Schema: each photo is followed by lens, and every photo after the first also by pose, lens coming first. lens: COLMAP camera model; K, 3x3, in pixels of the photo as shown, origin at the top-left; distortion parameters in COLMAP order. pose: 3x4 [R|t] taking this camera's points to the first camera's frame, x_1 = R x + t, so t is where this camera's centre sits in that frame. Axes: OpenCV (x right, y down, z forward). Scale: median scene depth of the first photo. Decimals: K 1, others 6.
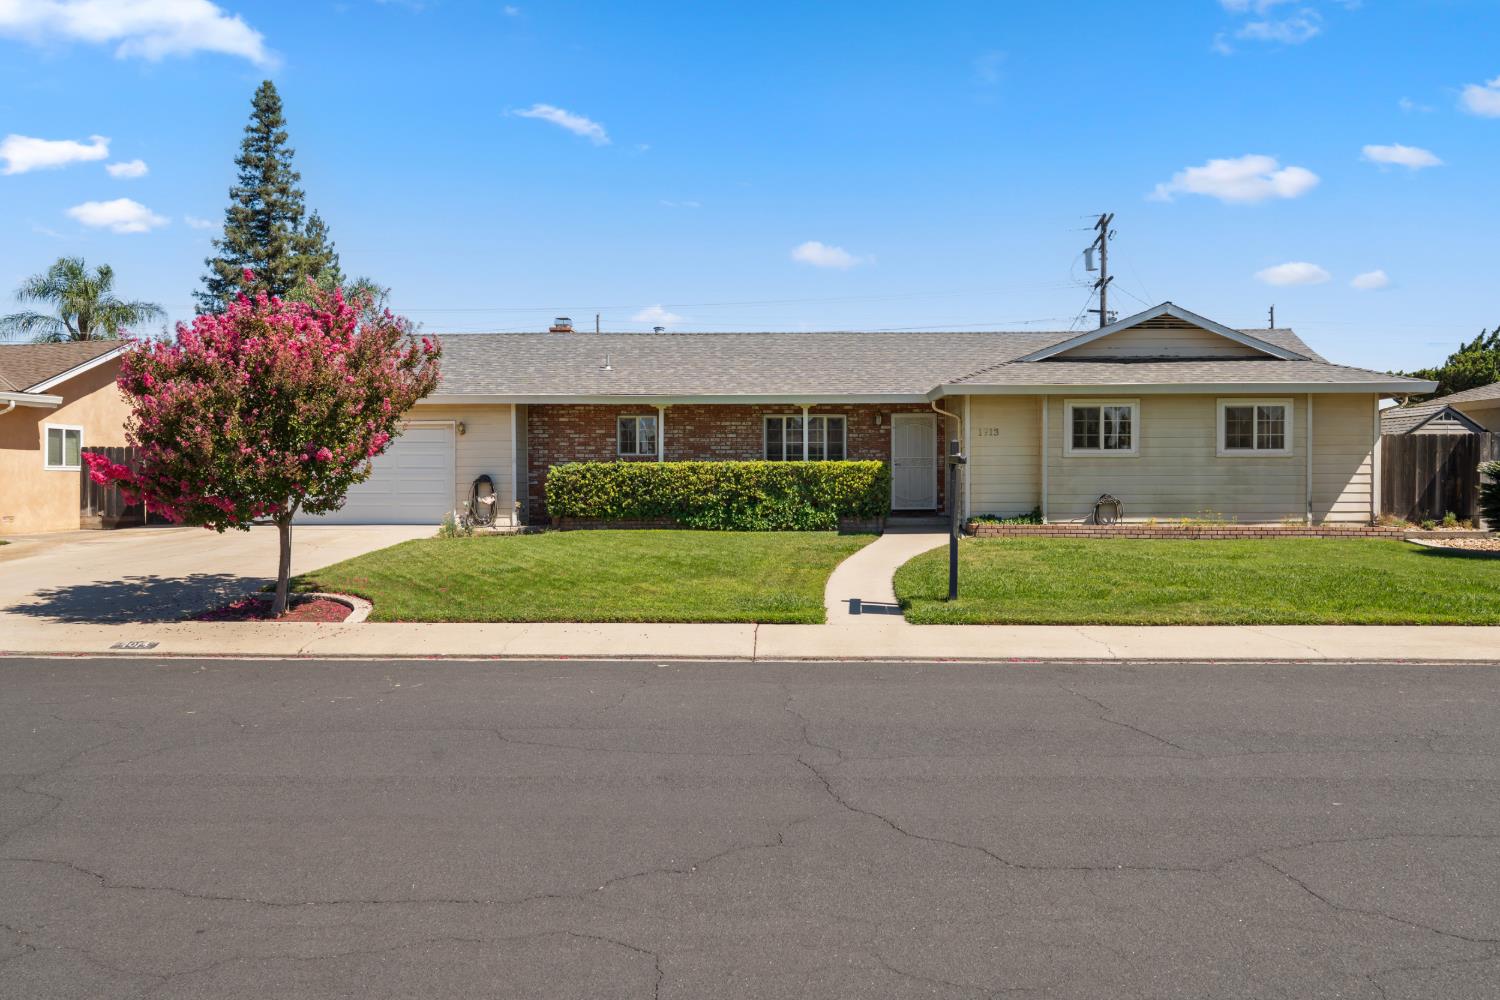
lens RADIAL K [[1130.8, 0, 736.8], [0, 1130.8, 501.6], [0, 0, 1]] dist [-0.000762, -0.004082]
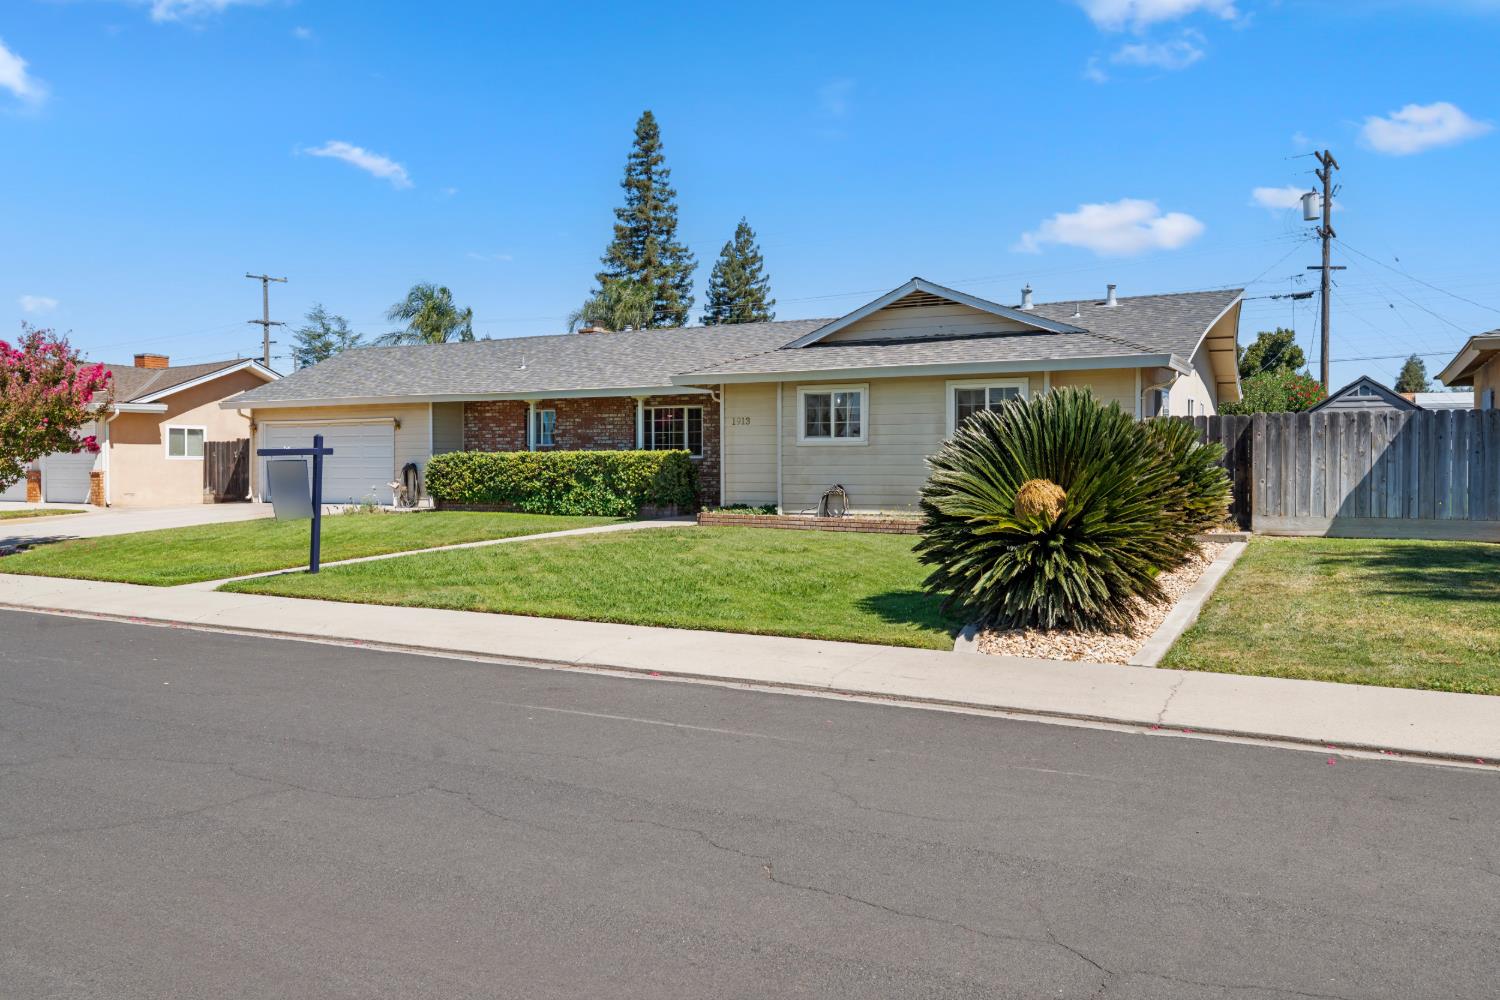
lens RADIAL K [[1132.0, 0, 745.9], [0, 1132.0, 495.6], [0, 0, 1]] dist [0.000646, 0.001972]
pose [[0.896648, 0.013580, -0.442536, 0.644473], [-0.009636, 0.999891, 0.011160, -0.006745], [0.442639, -0.005743, 0.896681, 0.102574]]
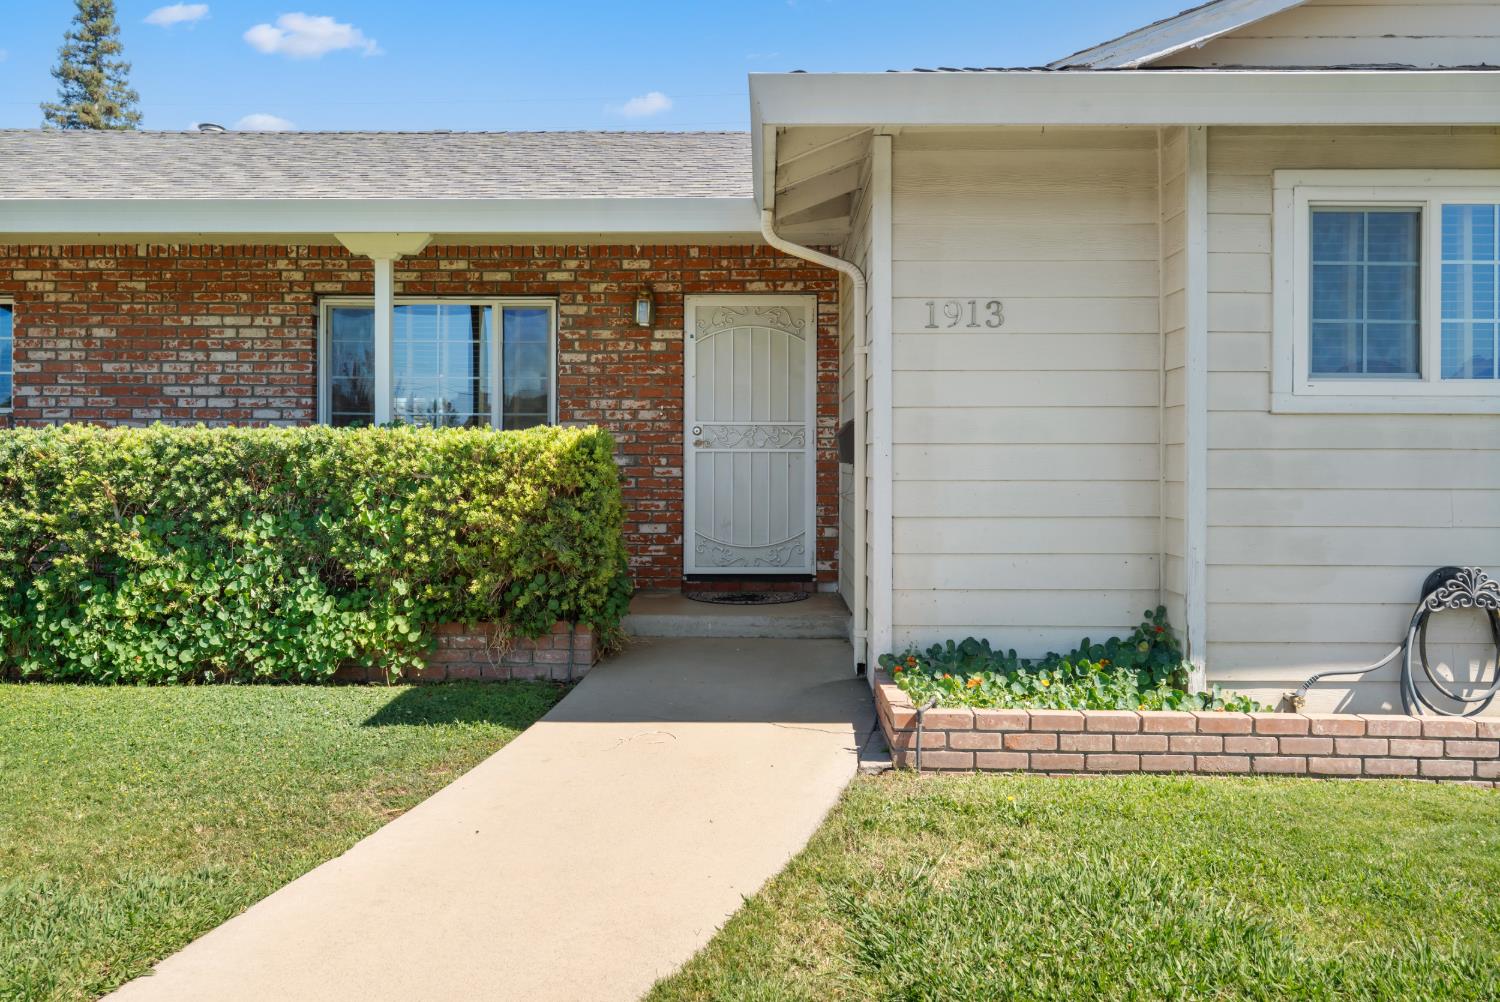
lens RADIAL K [[1091.6, 0, 746.7], [0, 1091.6, 455.0], [0, 0, 1]] dist [0.002010, -0.004525]
pose [[0.999750, 0.005592, 0.021666, 0.162244], [-0.005027, 0.999648, -0.026039, -0.022254], [-0.021804, 0.025923, 0.999426, 0.728254]]
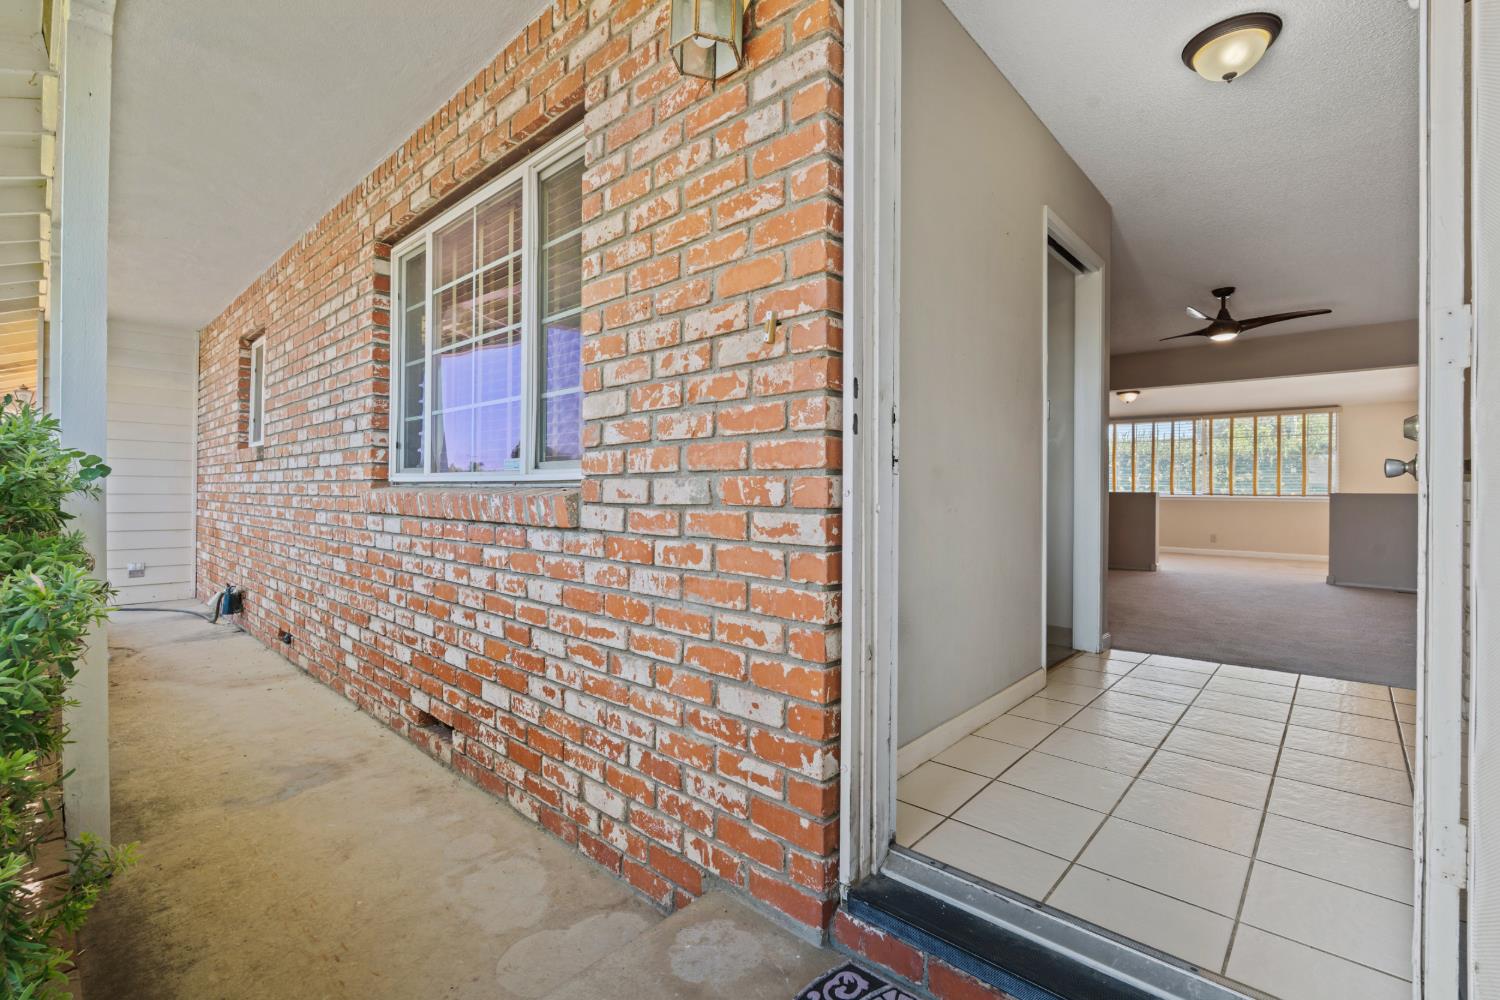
lens RADIAL K [[658.8, 0, 750.6], [0, 658.8, 493.2], [0, 0, 1]] dist [-0.002433, -0.000074]
pose [[0.767532, 0.005370, -0.640988, 0.182887], [-0.014823, 0.999846, -0.009372, -0.028530], [0.640839, 0.016695, 0.767494, 1.030620]]
